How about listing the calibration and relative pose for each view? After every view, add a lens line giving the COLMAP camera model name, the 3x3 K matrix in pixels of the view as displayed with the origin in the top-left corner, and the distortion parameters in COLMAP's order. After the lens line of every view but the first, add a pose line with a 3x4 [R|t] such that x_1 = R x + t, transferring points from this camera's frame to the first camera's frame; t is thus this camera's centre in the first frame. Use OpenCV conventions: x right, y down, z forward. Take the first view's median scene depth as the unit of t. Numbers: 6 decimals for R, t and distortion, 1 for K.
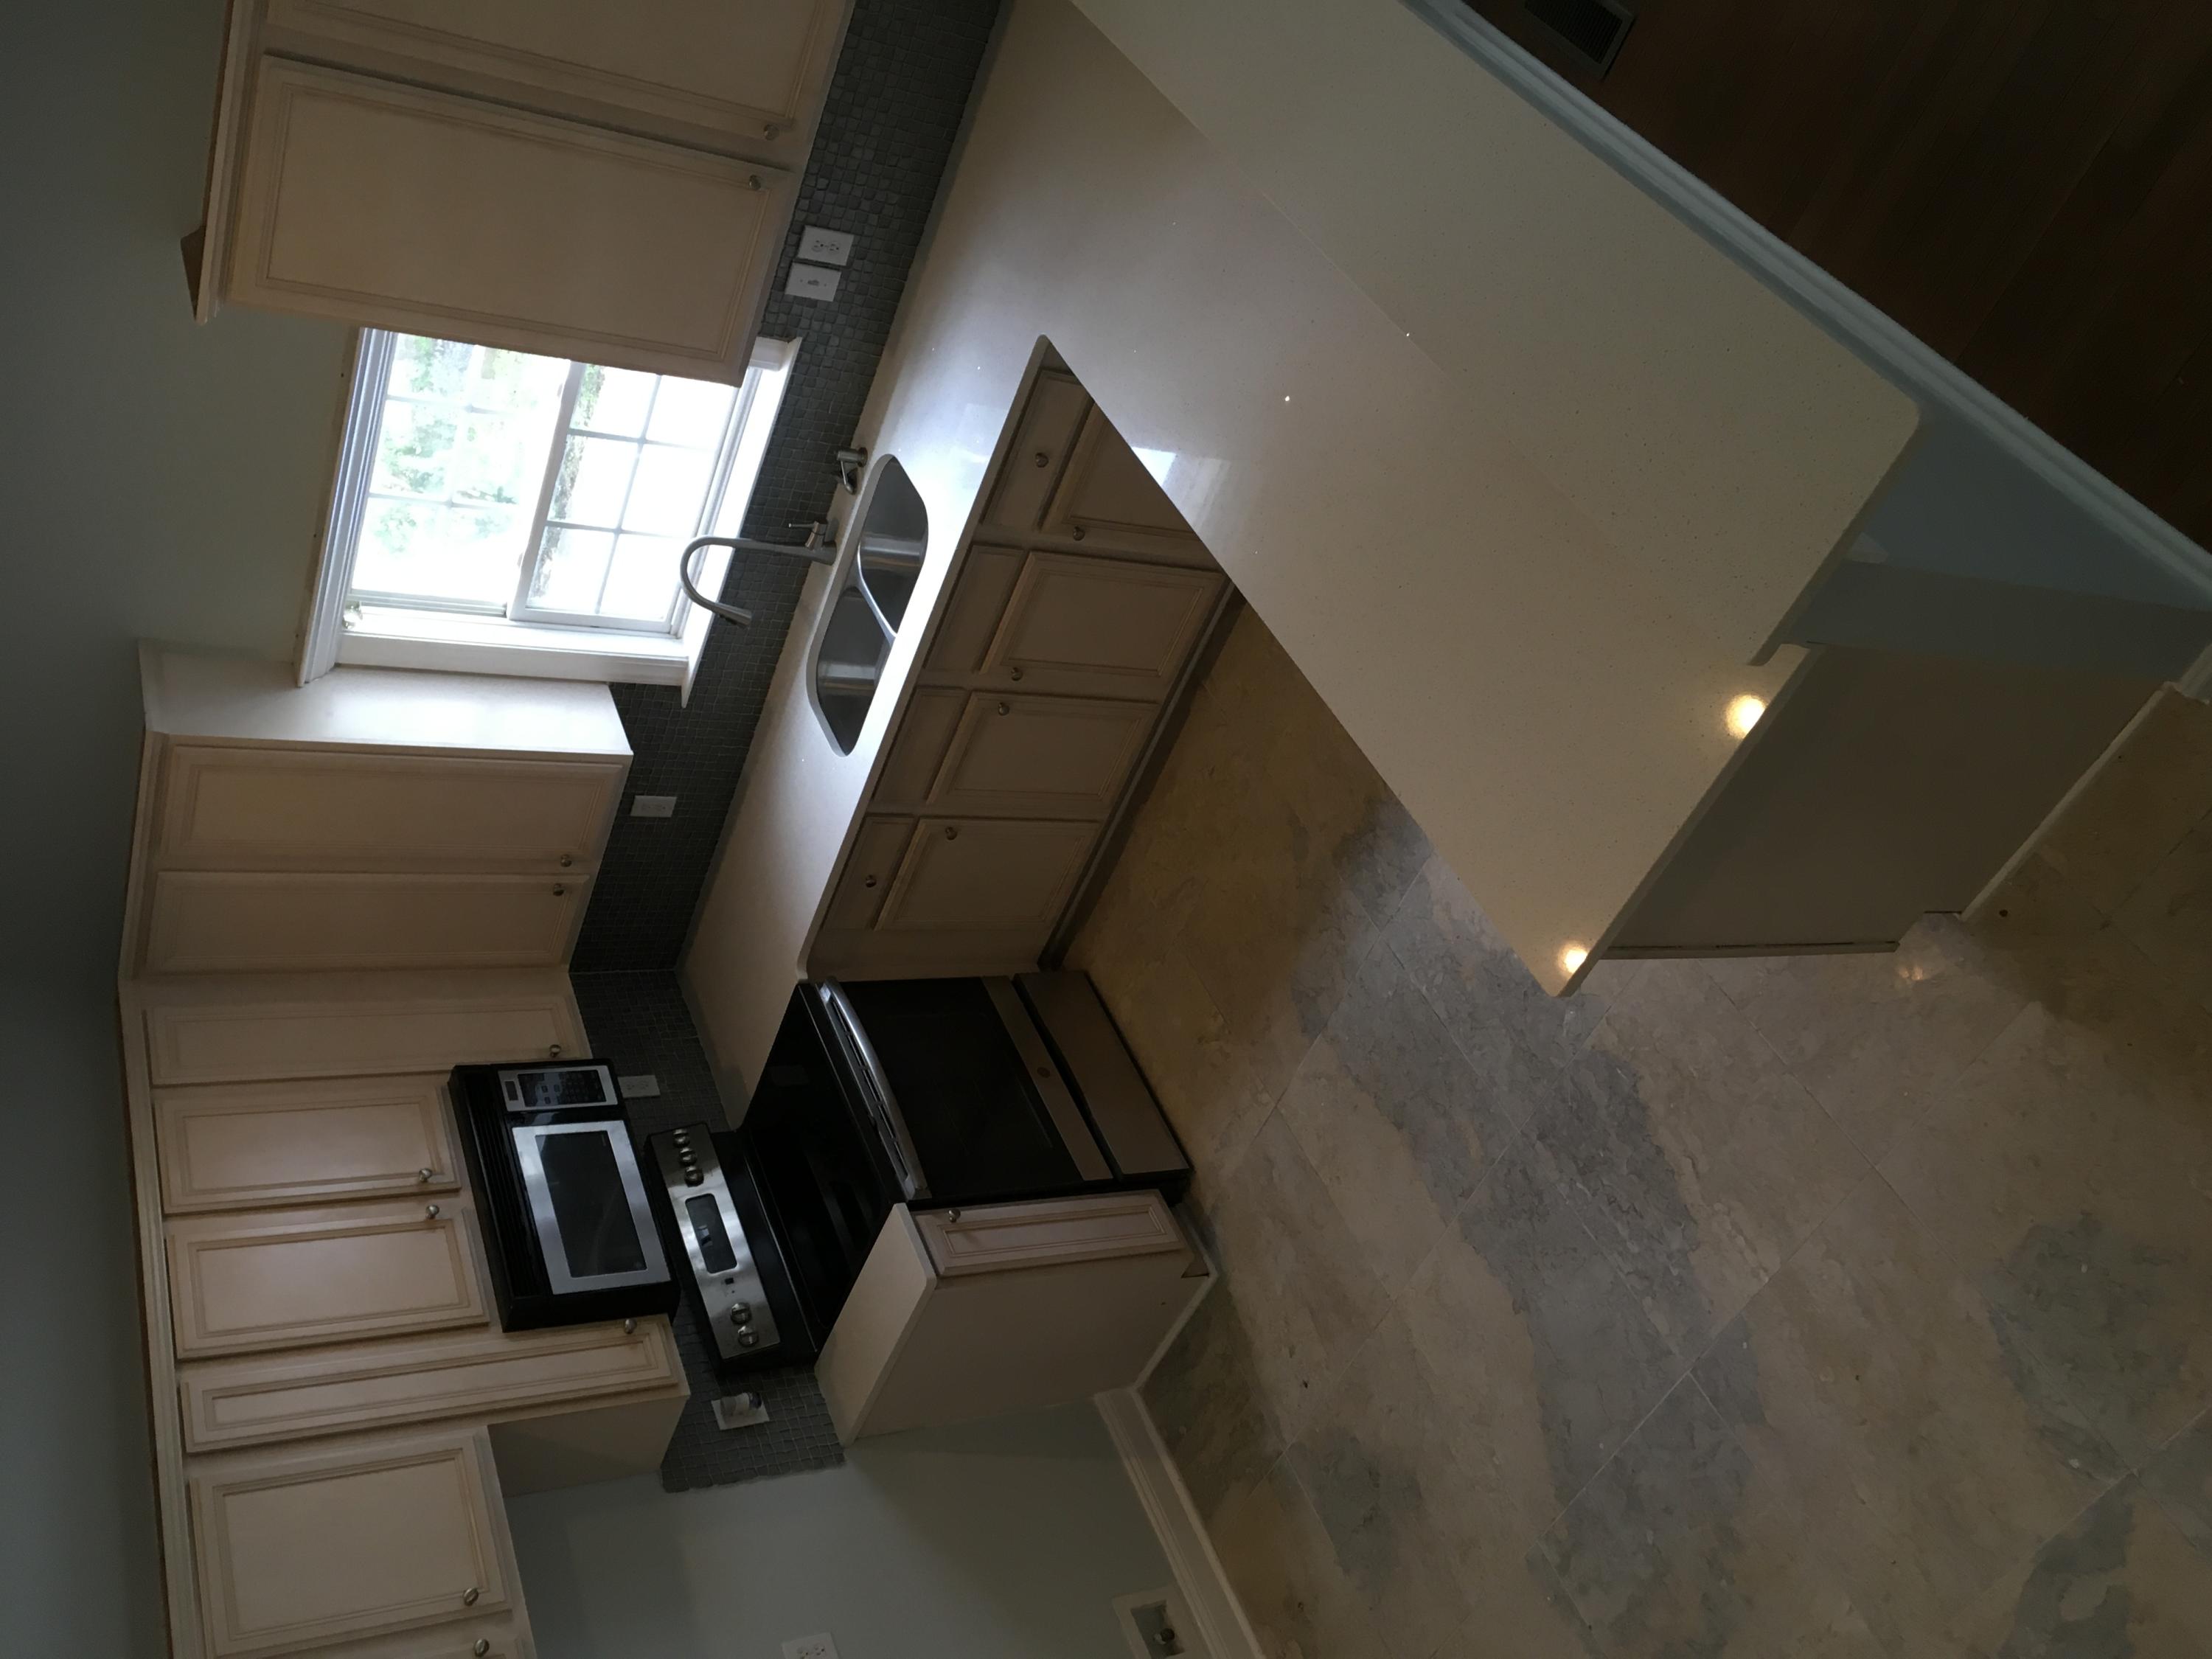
lens RADIAL K [[1897.9, 0, 1108.0], [0, 1897.9, 834.3], [0, 0, 1]] dist [0.045657, -0.034528]
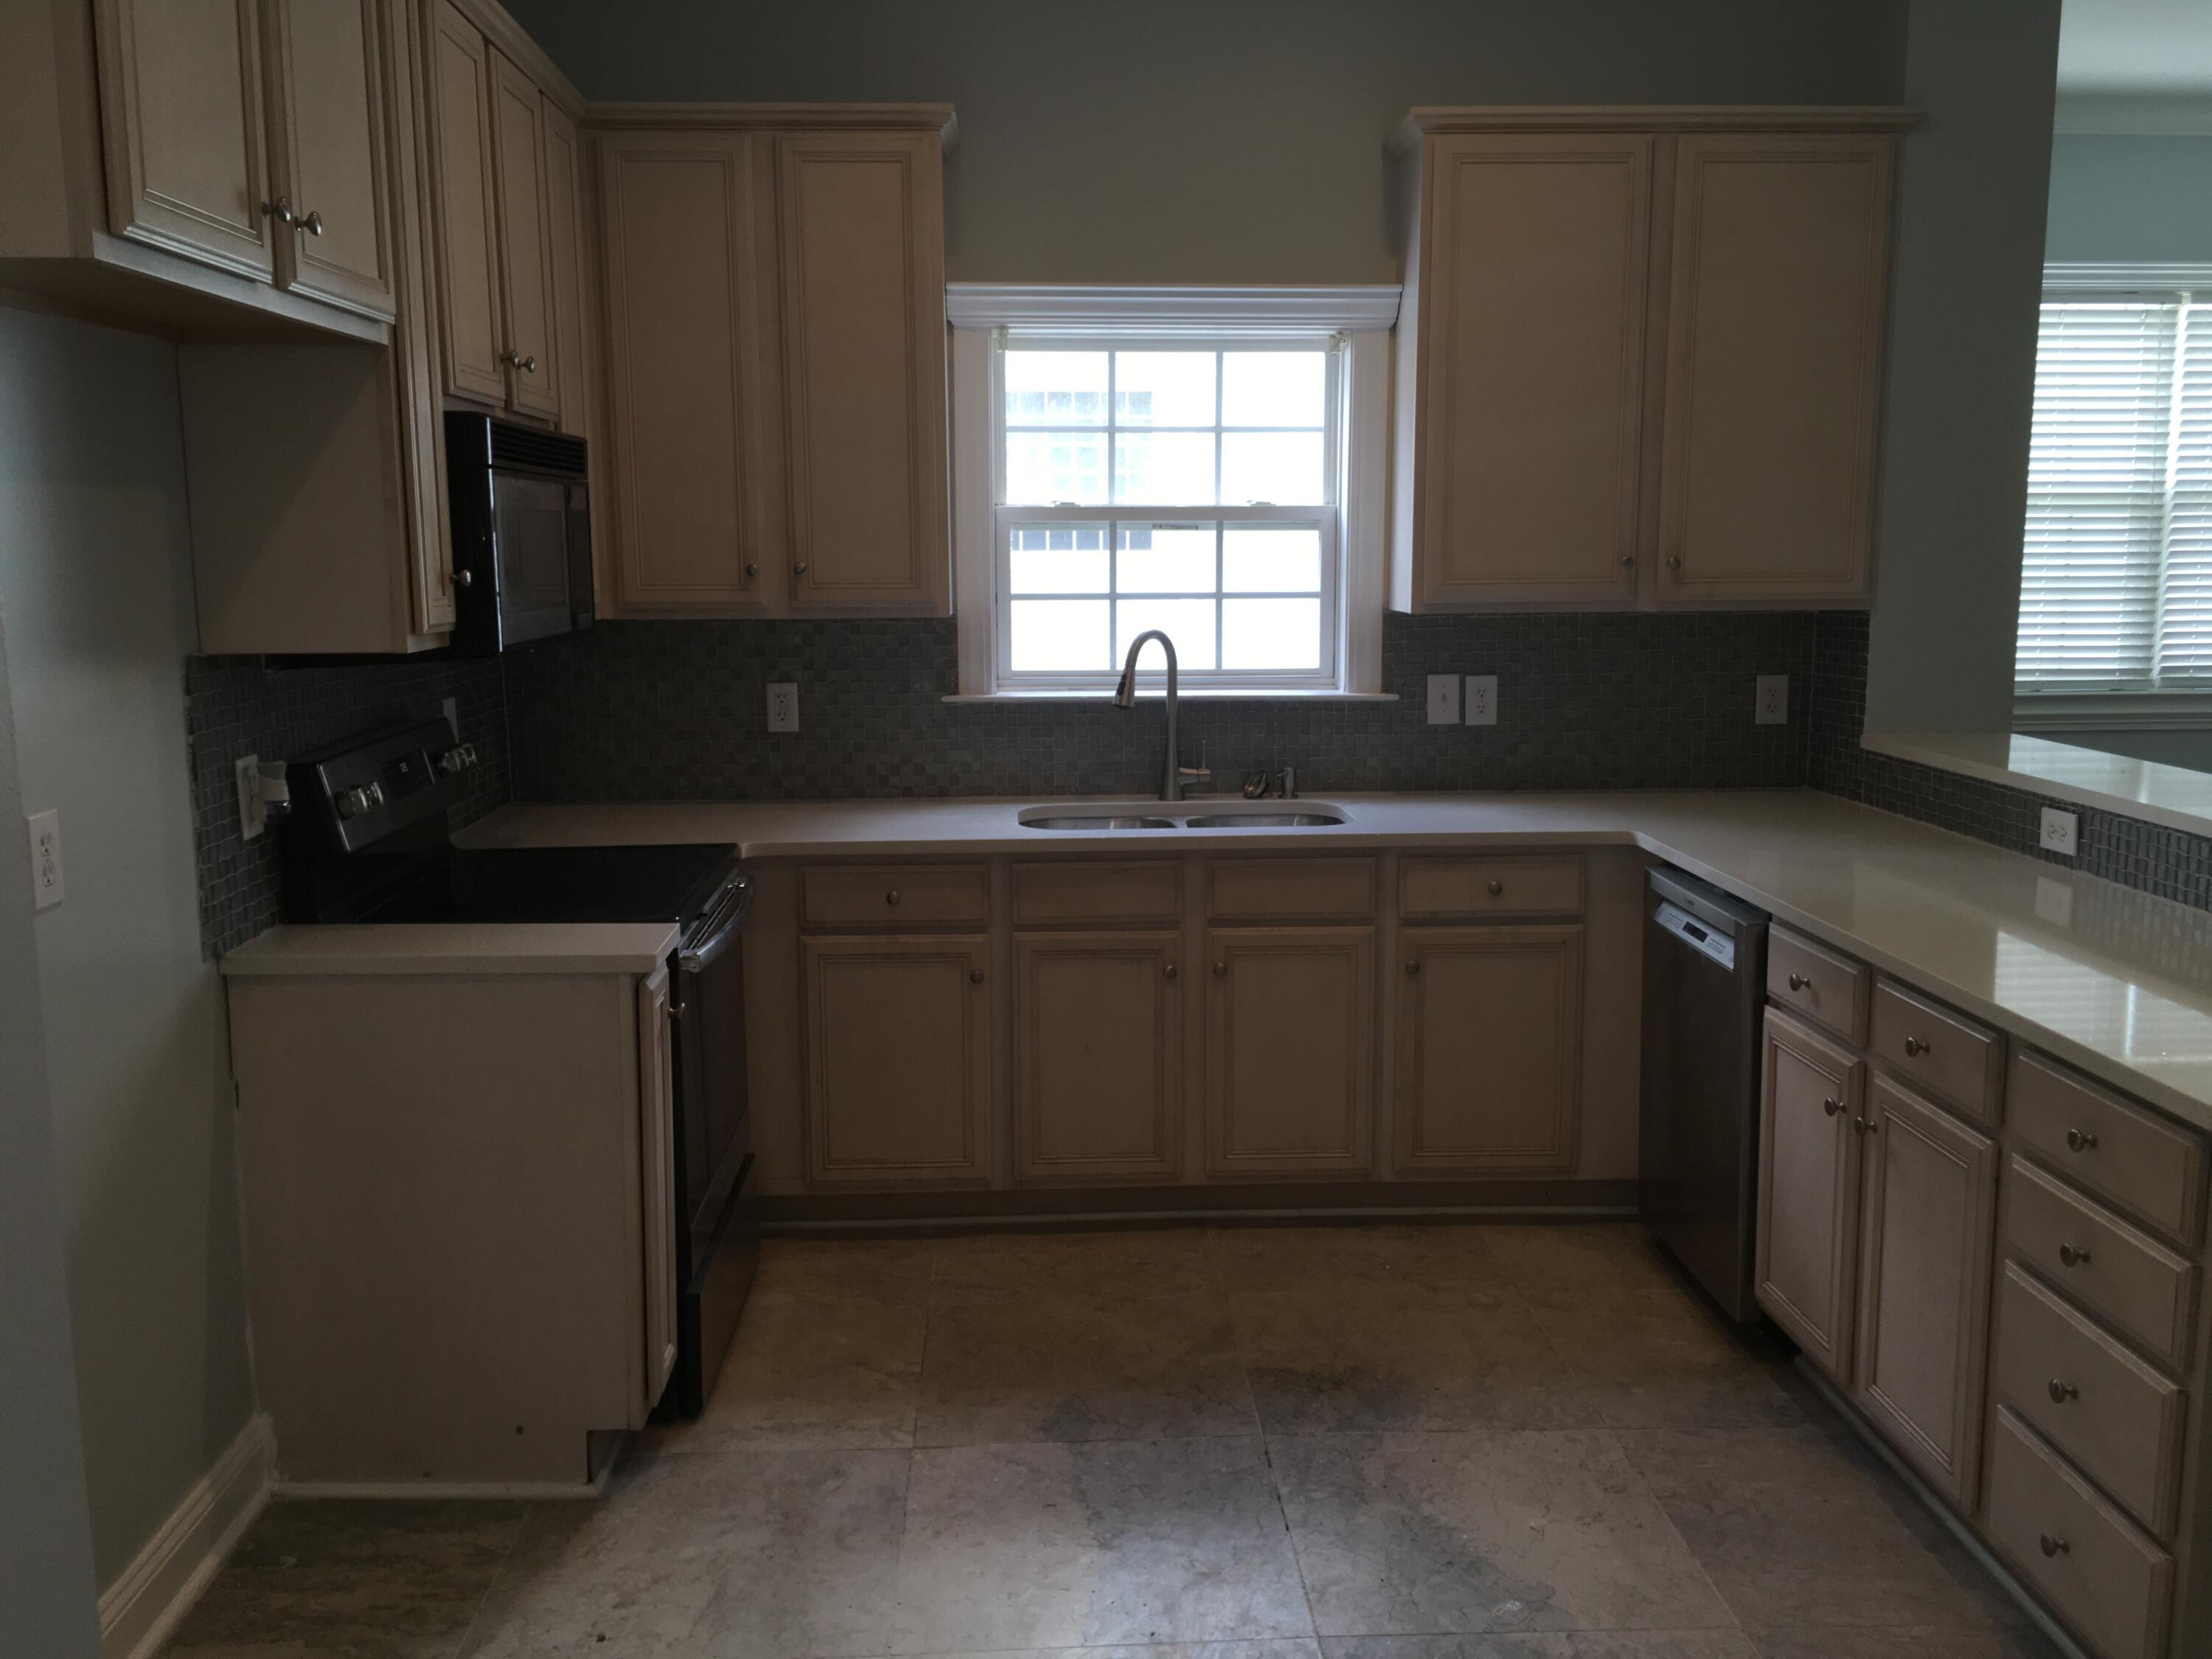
lens RADIAL K [[1897.9, 0, 1102.7], [0, 1897.9, 826.7], [0, 0, 1]] dist [0.045657, -0.034528]
pose [[0.392467, 0.885487, -0.248763, 0.087136], [-0.714487, 0.123192, -0.688717, 0.531517], [-0.579204, 0.448037, 0.681018, 0.394834]]
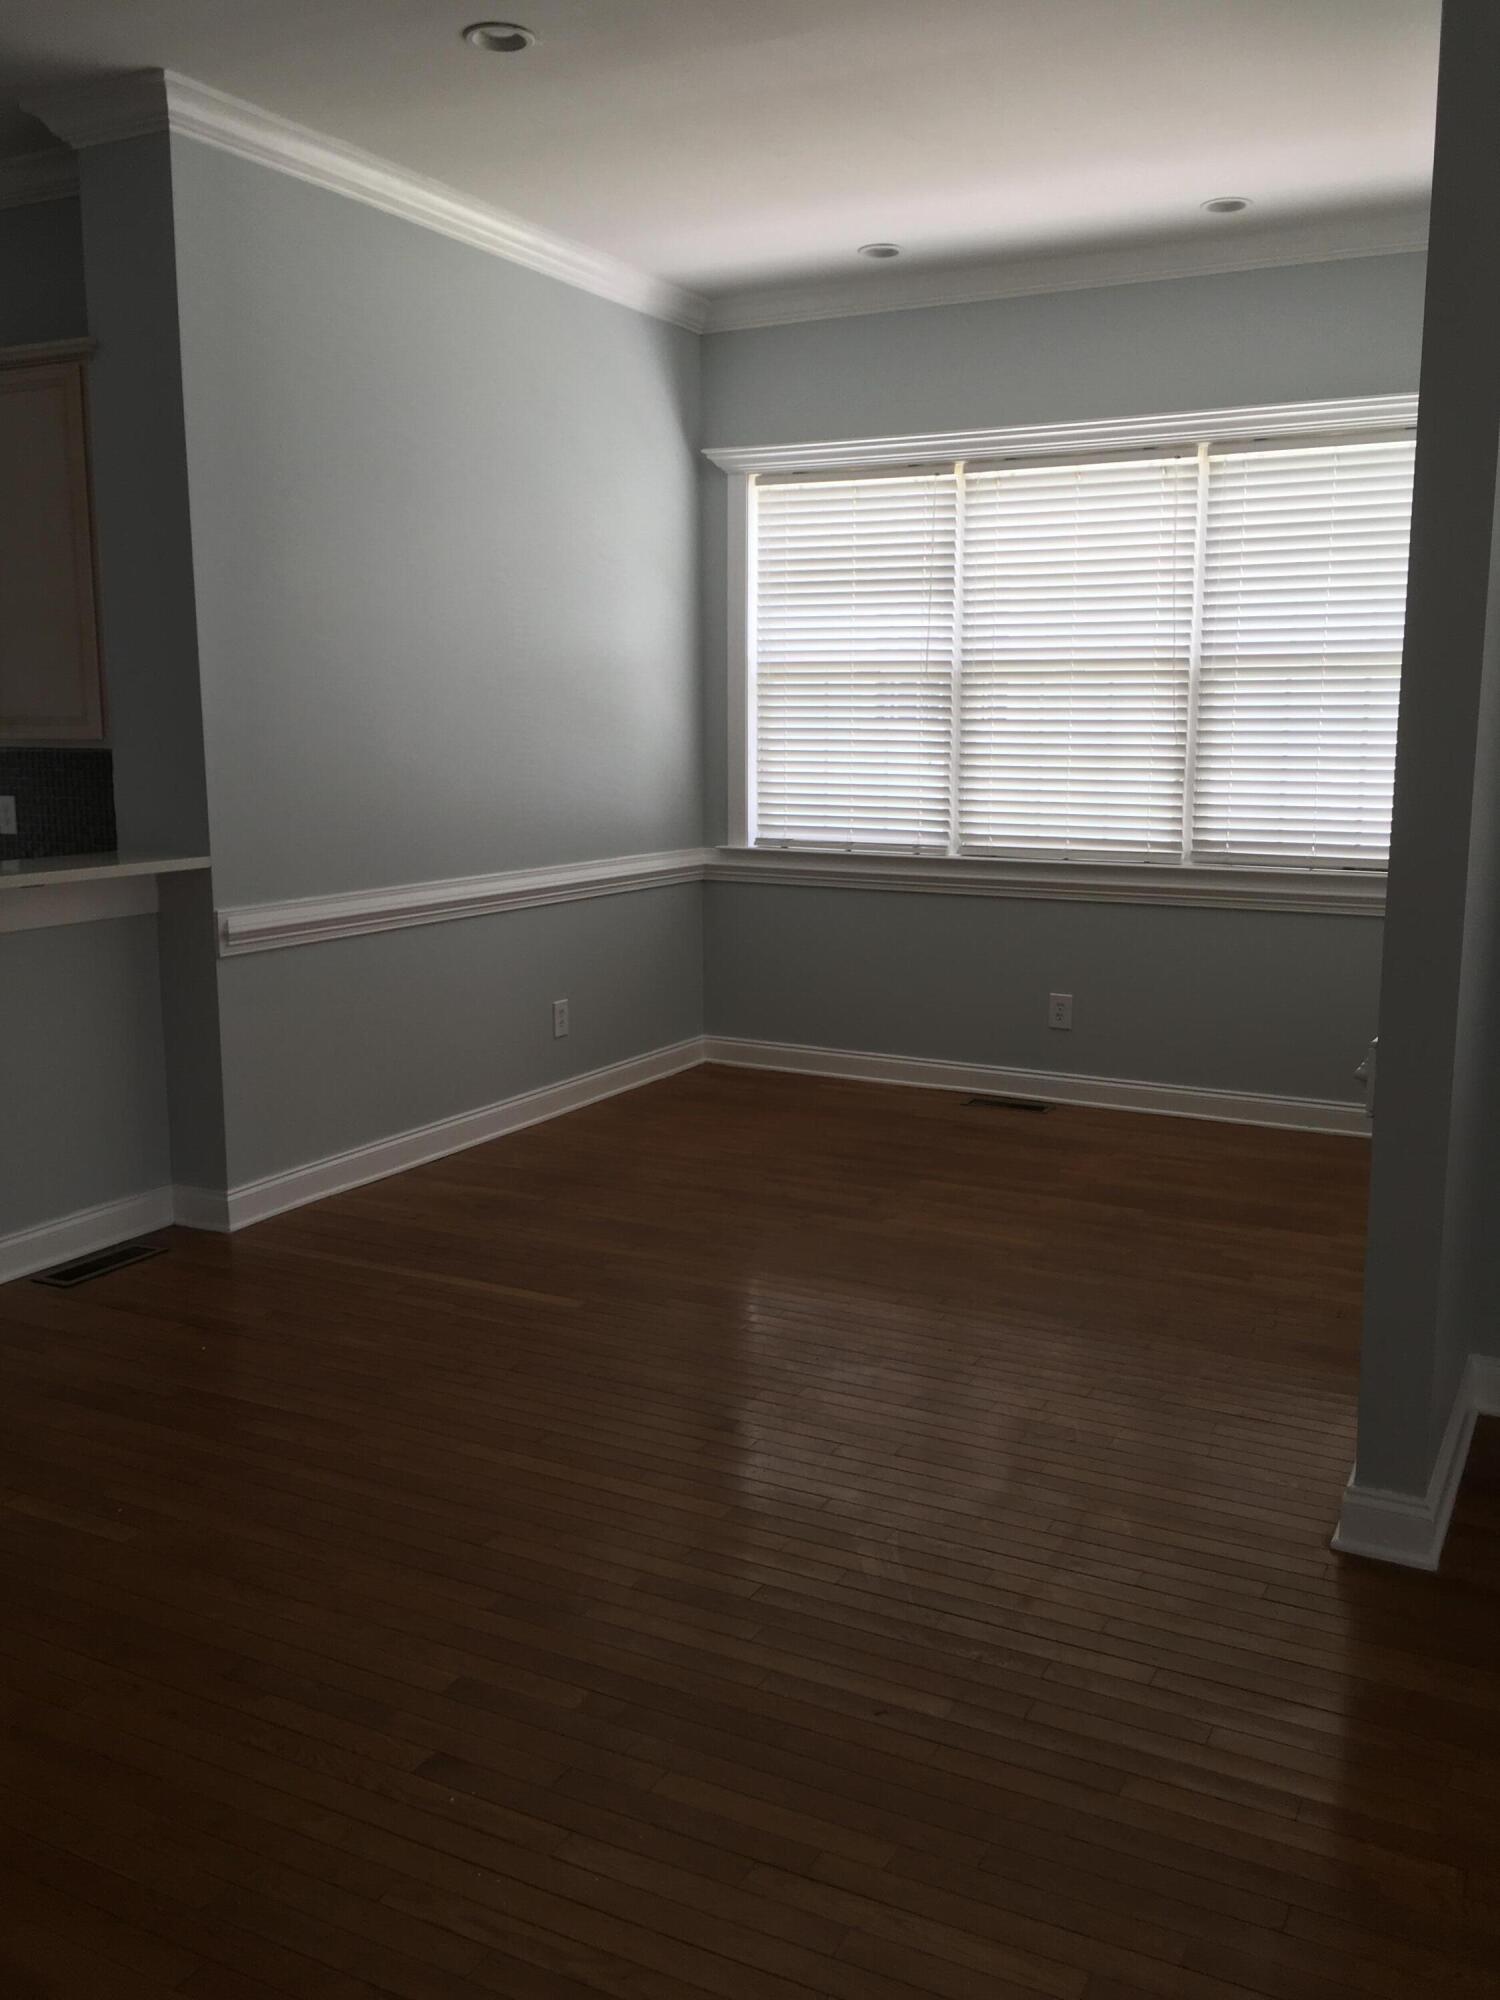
lens RADIAL K [[1716.0, 0, 748.2], [0, 1716.0, 997.3], [0, 0, 1]] dist [0.045657, -0.034528]
pose [[0.137079, 0.913913, -0.382062, 0.483801], [-0.971645, 0.049043, -0.231302, -0.491602], [-0.192653, 0.402936, 0.894722, -0.161762]]
